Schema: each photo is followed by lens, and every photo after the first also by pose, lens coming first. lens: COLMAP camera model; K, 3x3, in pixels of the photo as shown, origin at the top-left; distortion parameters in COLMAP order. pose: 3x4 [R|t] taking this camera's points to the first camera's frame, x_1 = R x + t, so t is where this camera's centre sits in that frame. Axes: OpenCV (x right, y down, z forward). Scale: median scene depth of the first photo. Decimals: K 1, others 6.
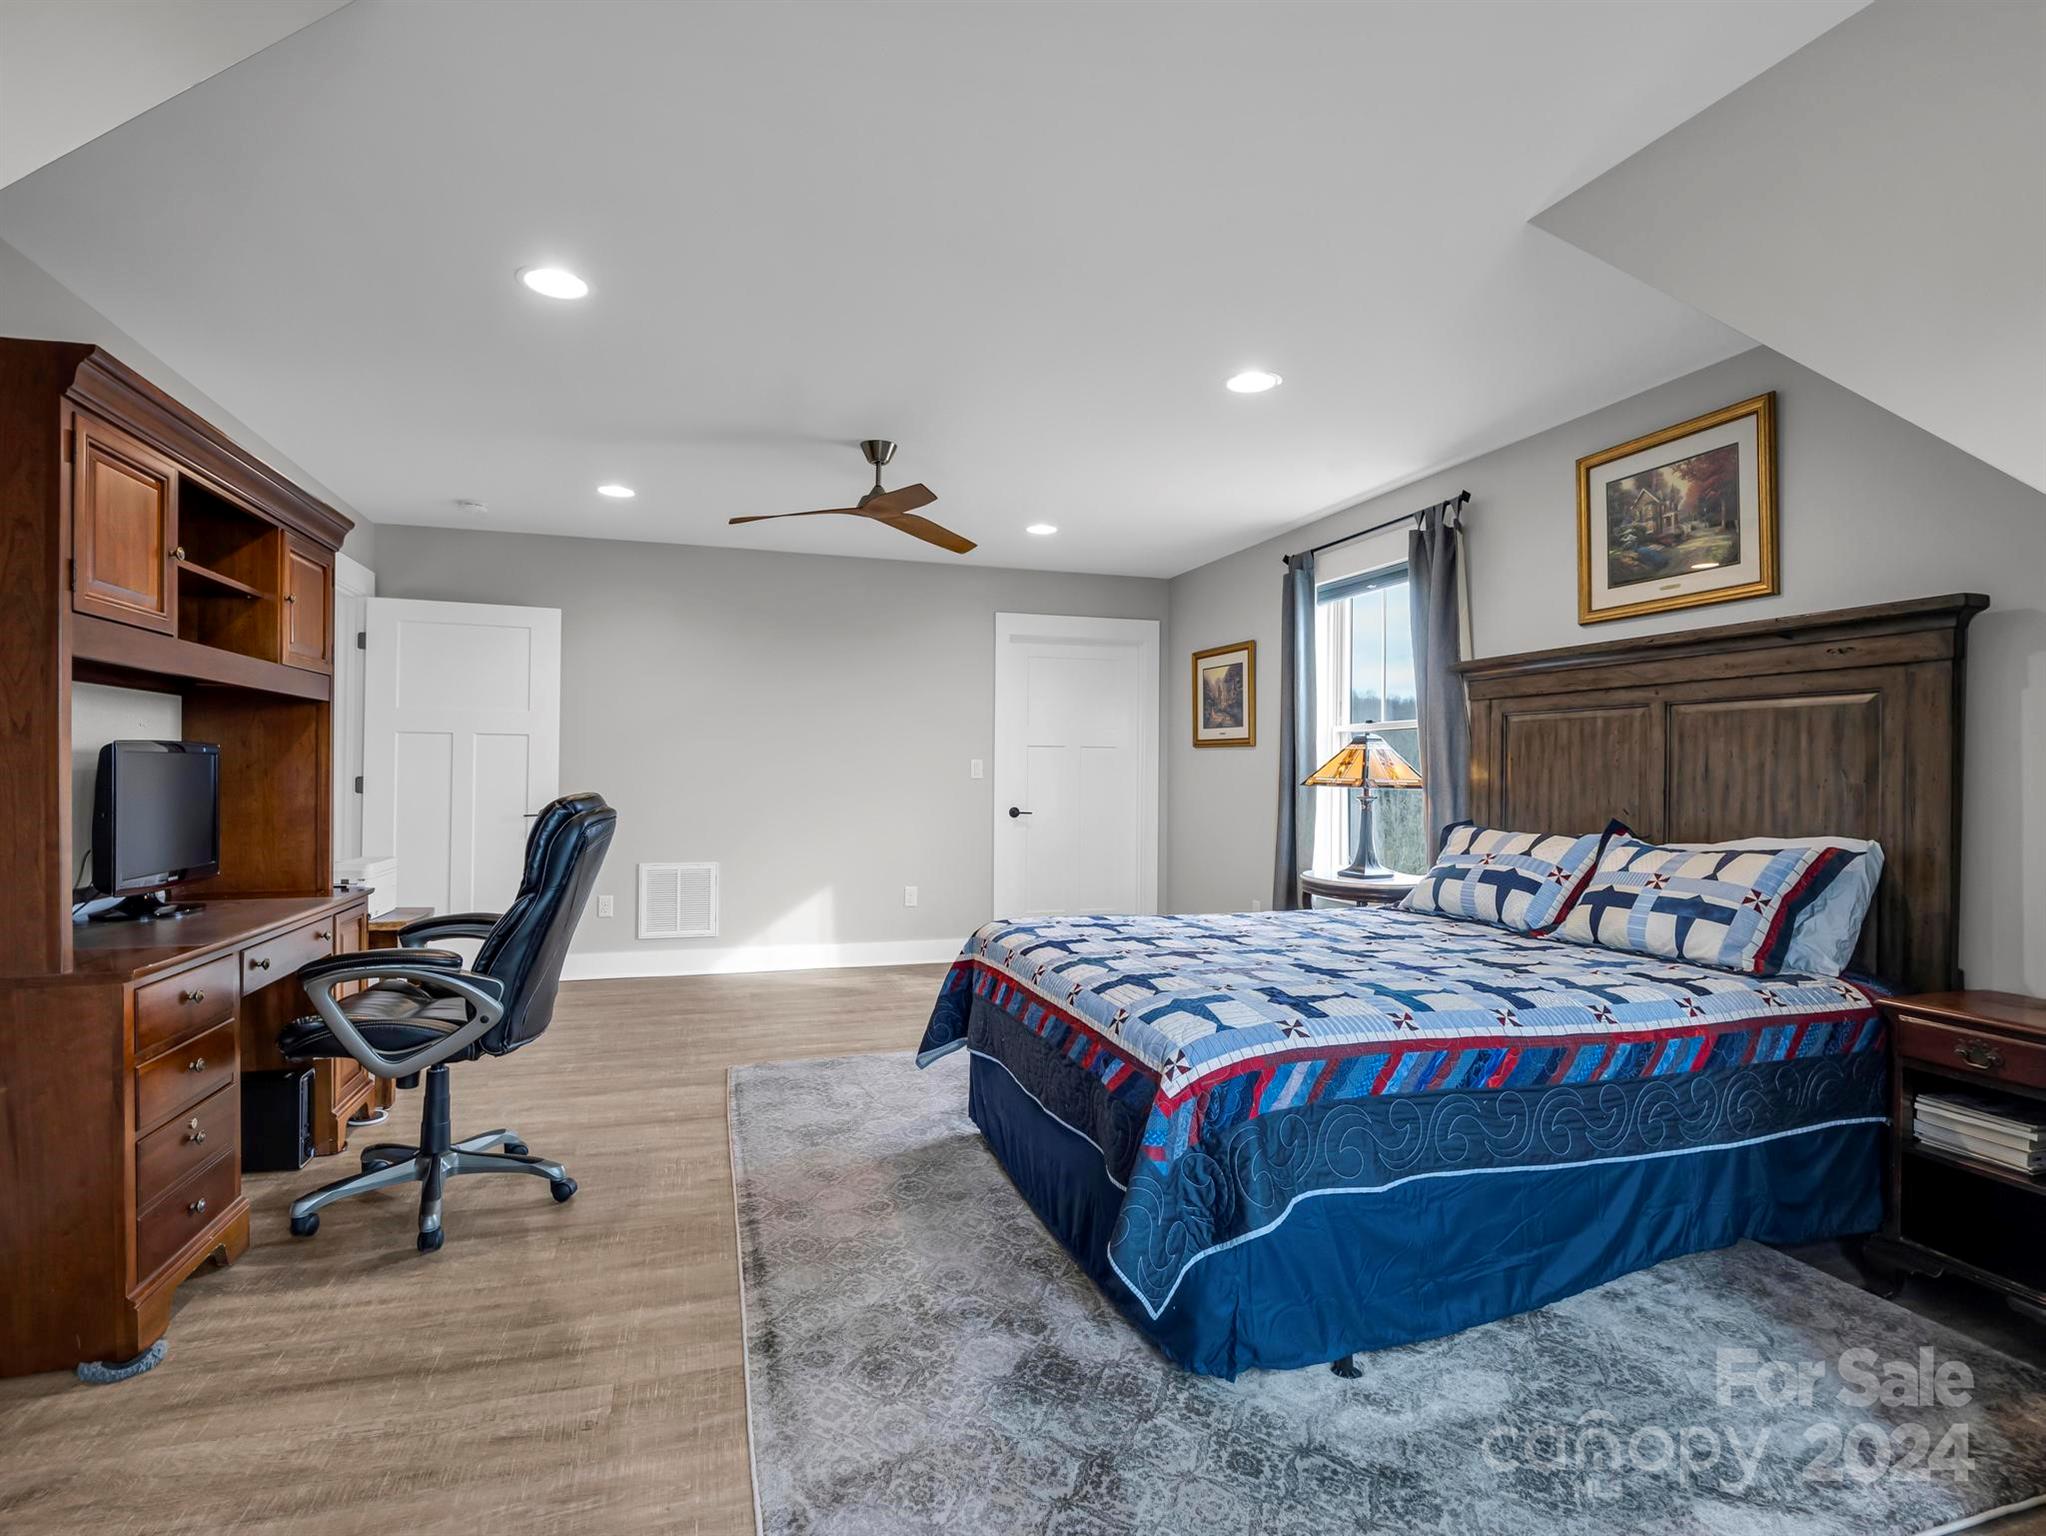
lens RADIAL K [[1007.3, 0, 1025.6], [0, 1007.3, 767.8], [0, 0, 1]] dist [-0.013104, -0.002956]
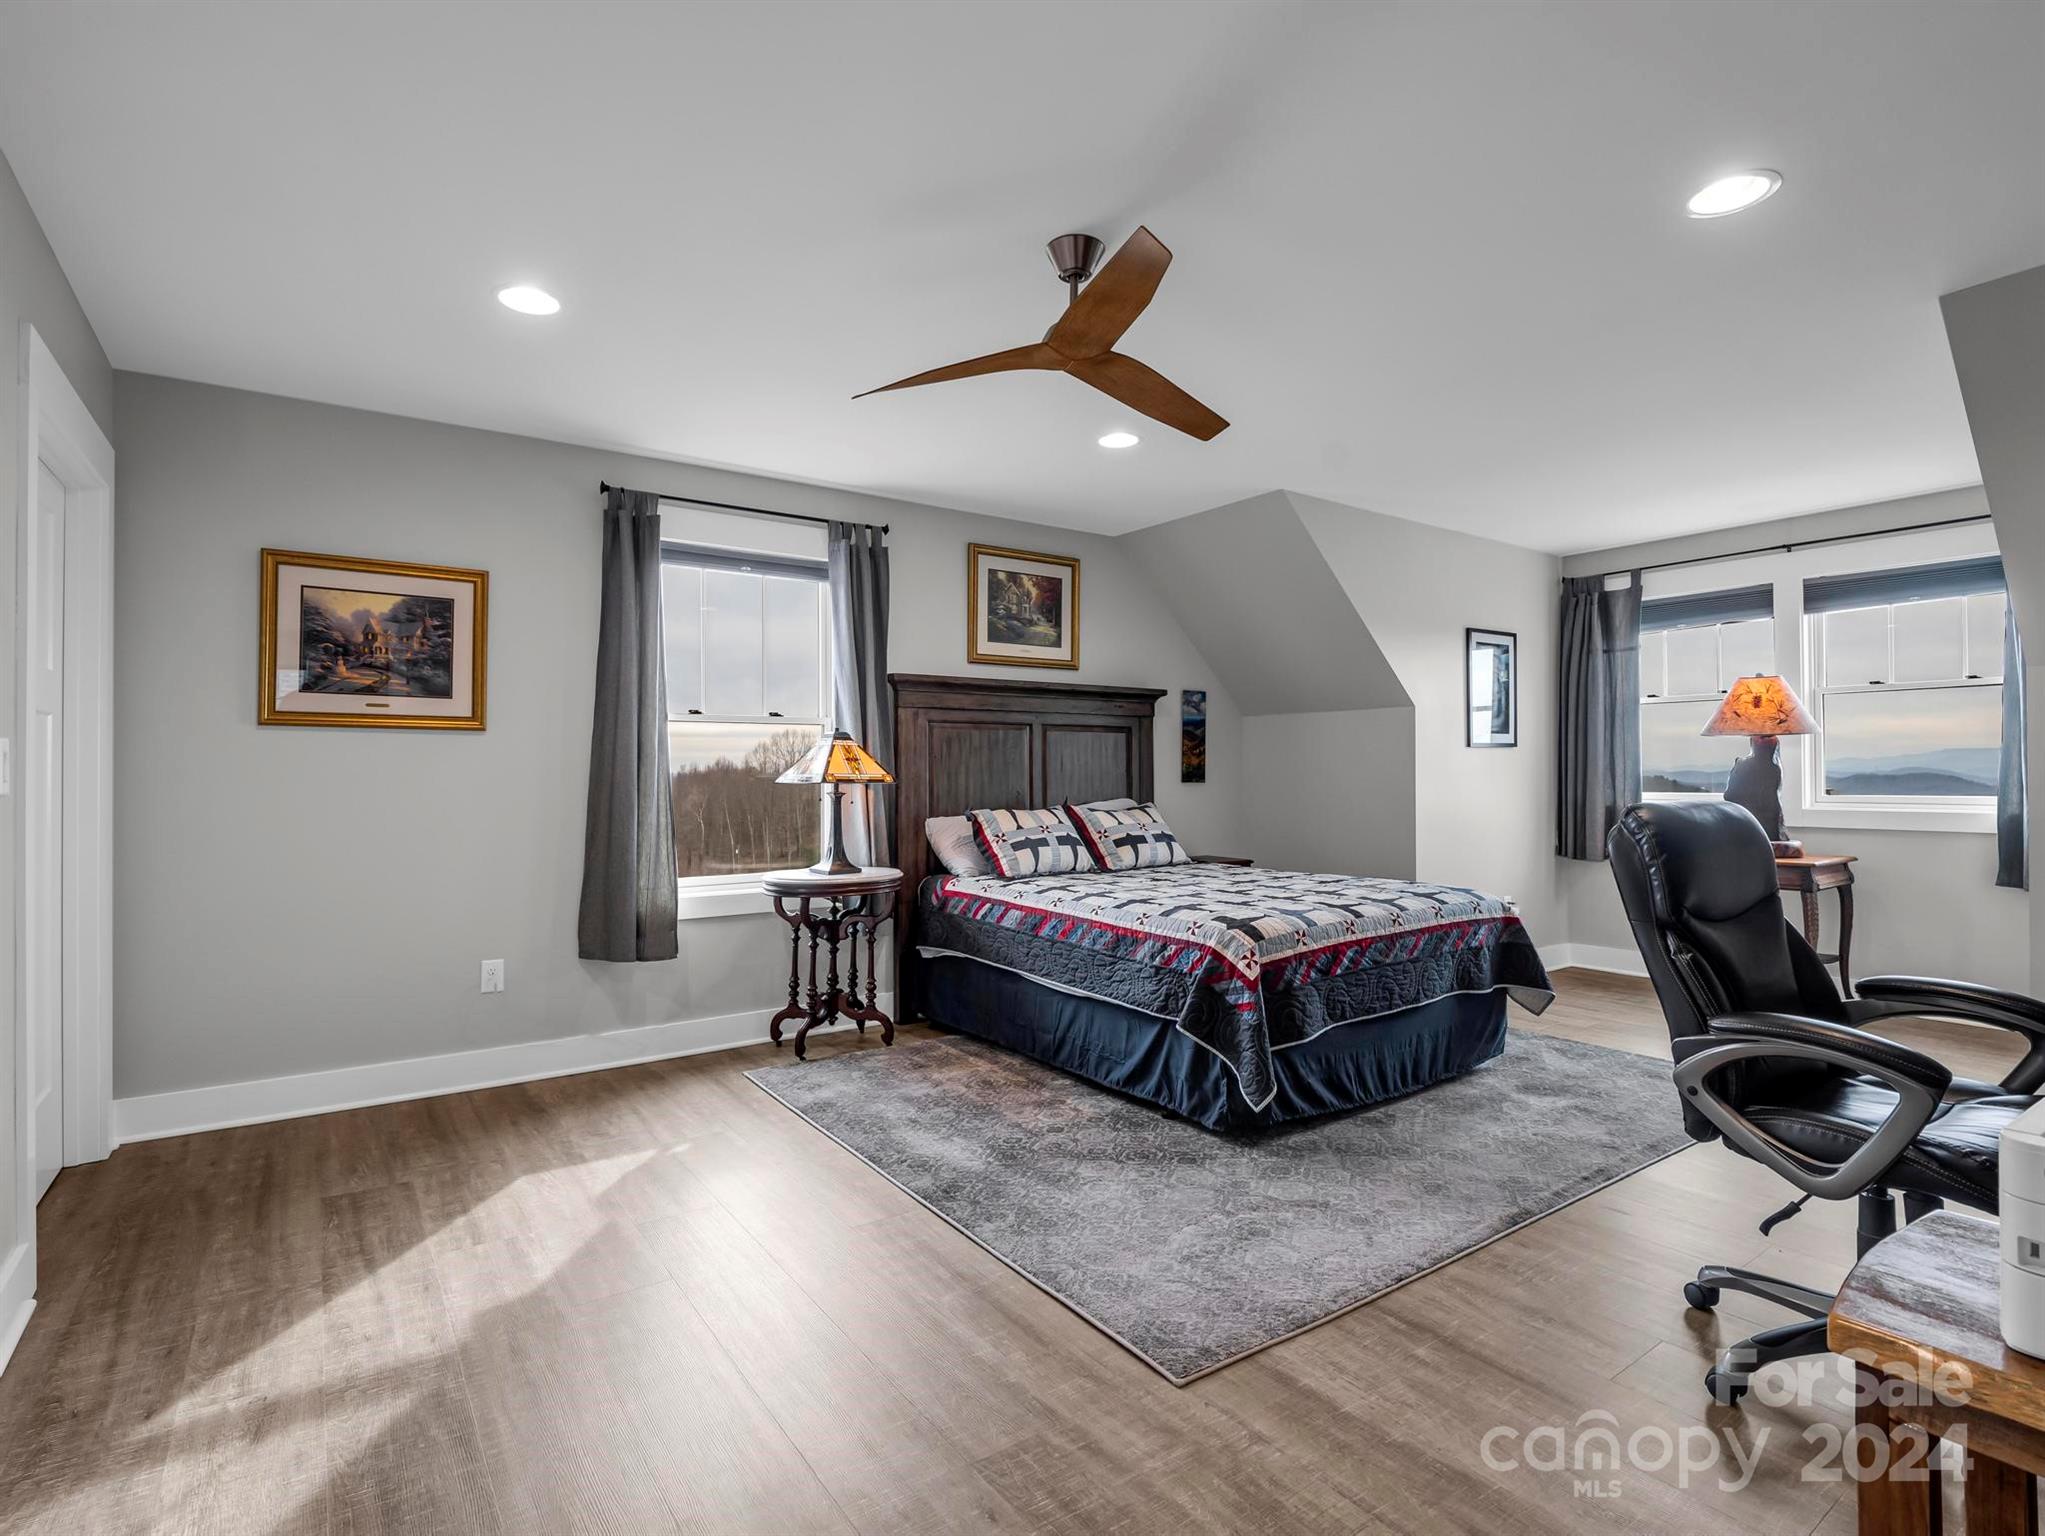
lens RADIAL K [[1006.8, 0, 1018.4], [0, 1006.8, 763.1], [0, 0, 1]] dist [-0.013104, -0.002956]
pose [[-0.287088, -0.005268, 0.957890, -0.838748], [-0.006696, 0.999971, 0.003492, -0.006633], [-0.957881, -0.005411, -0.287115, 1.381185]]
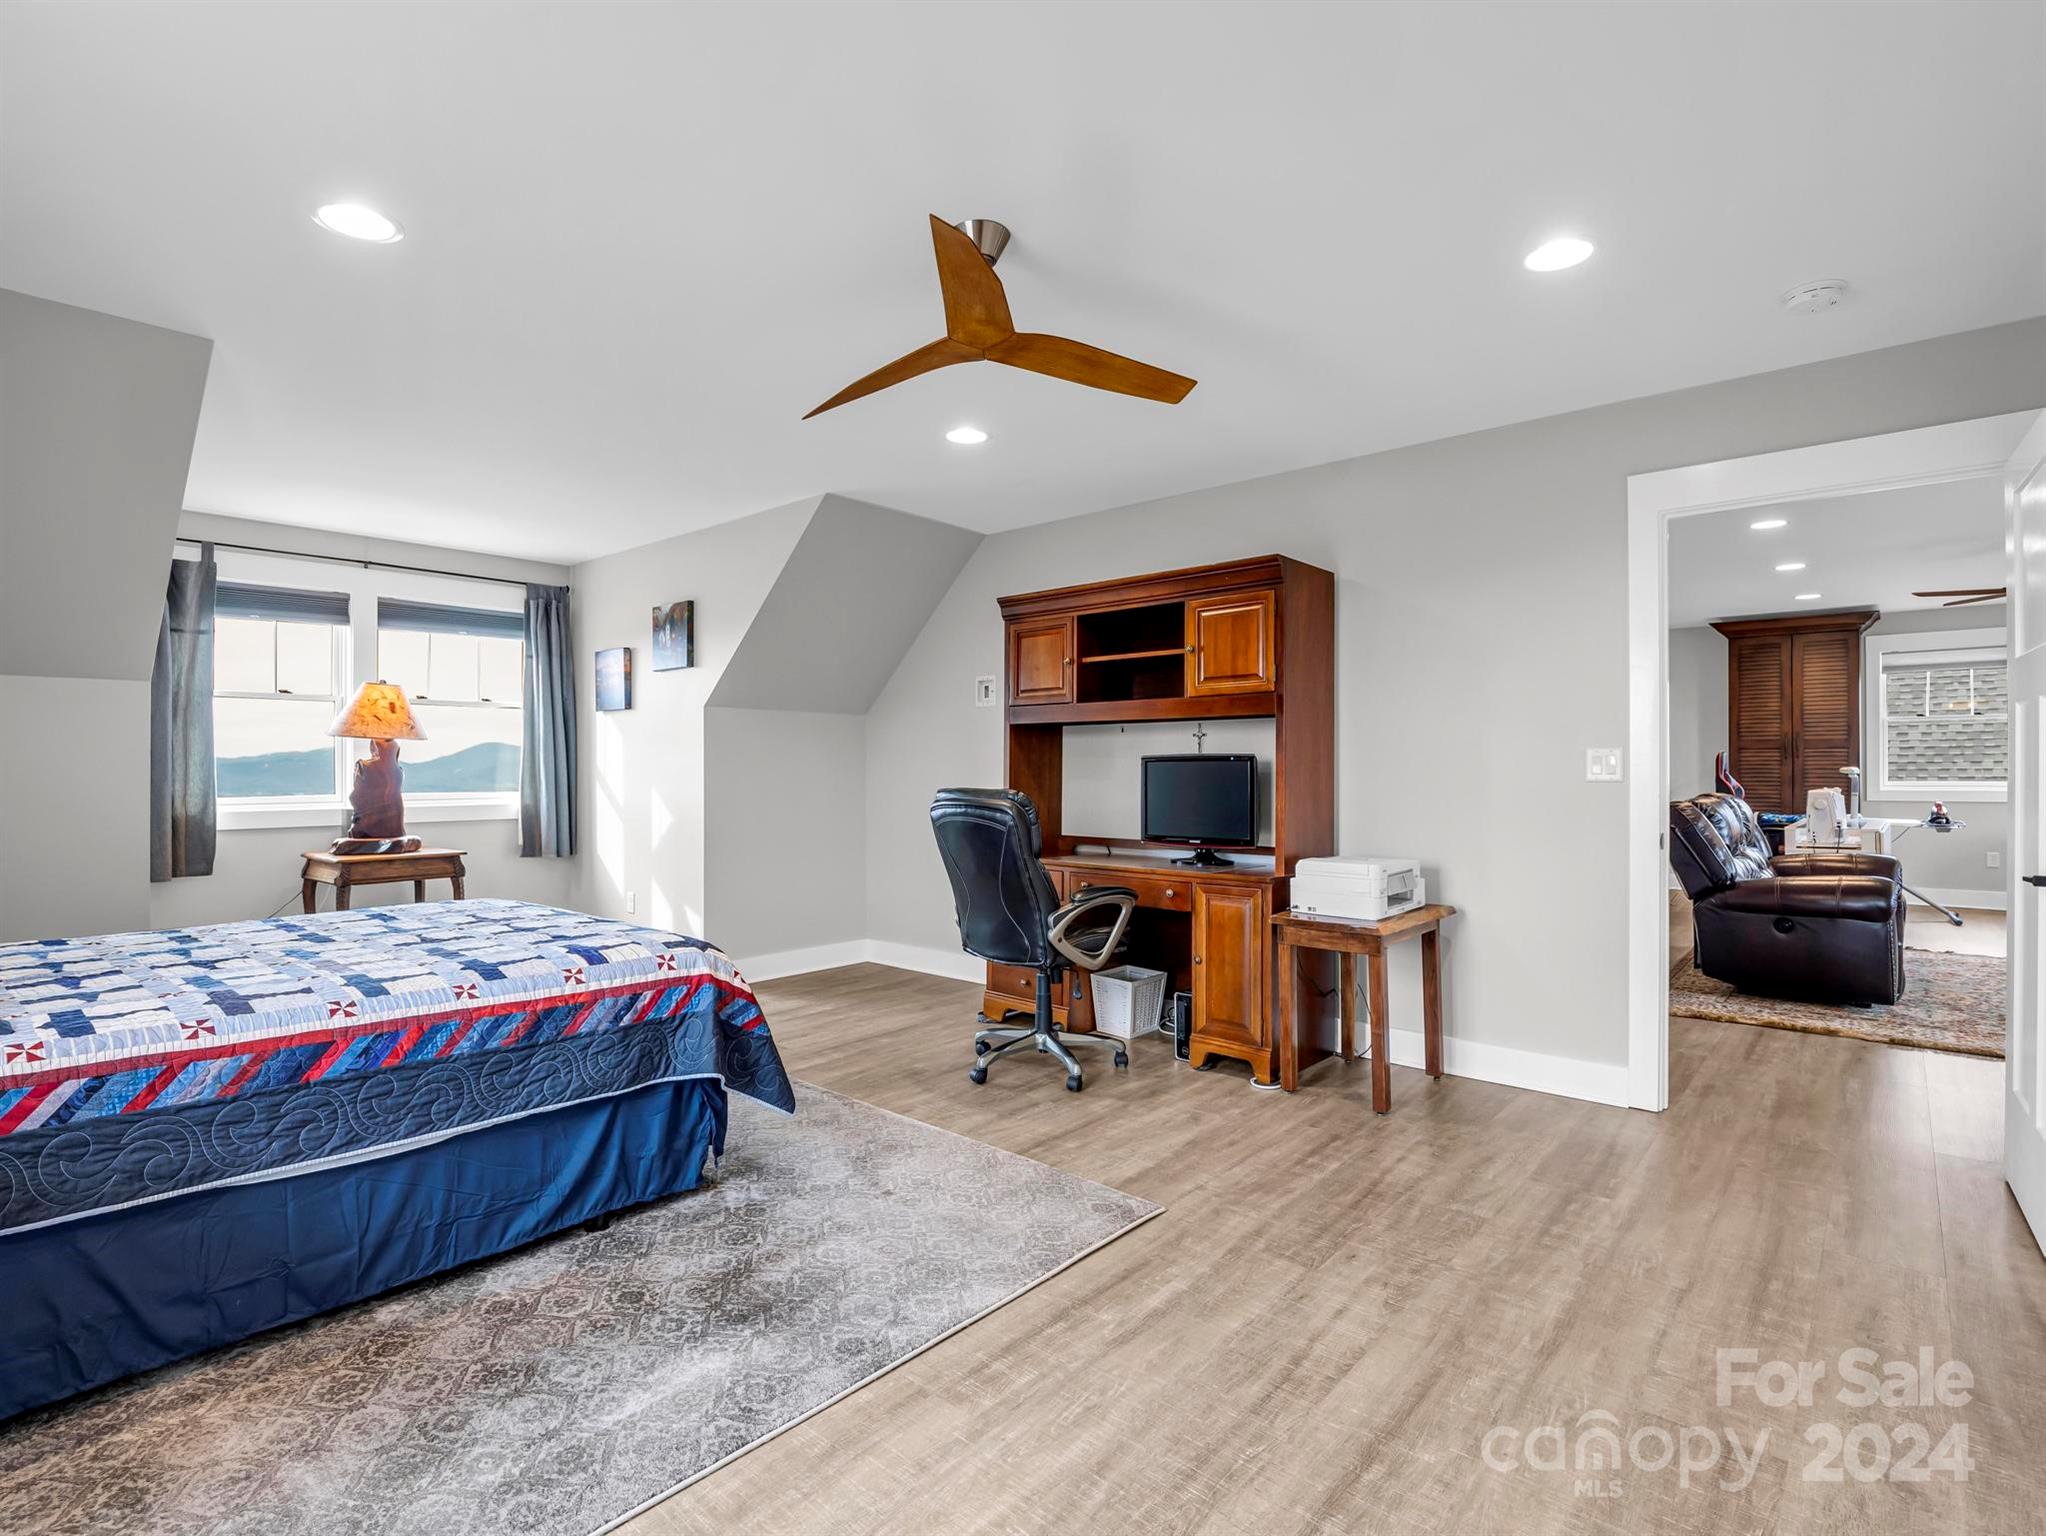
lens RADIAL K [[1007.3, 0, 1004.9], [0, 1007.3, 770.4], [0, 0, 1]] dist [-0.013104, -0.002956]
pose [[-0.867623, -0.012270, -0.497072, 0.163040], [-0.008086, 0.999911, -0.010569, 0.007919], [0.497158, -0.005151, -0.867645, 1.750212]]
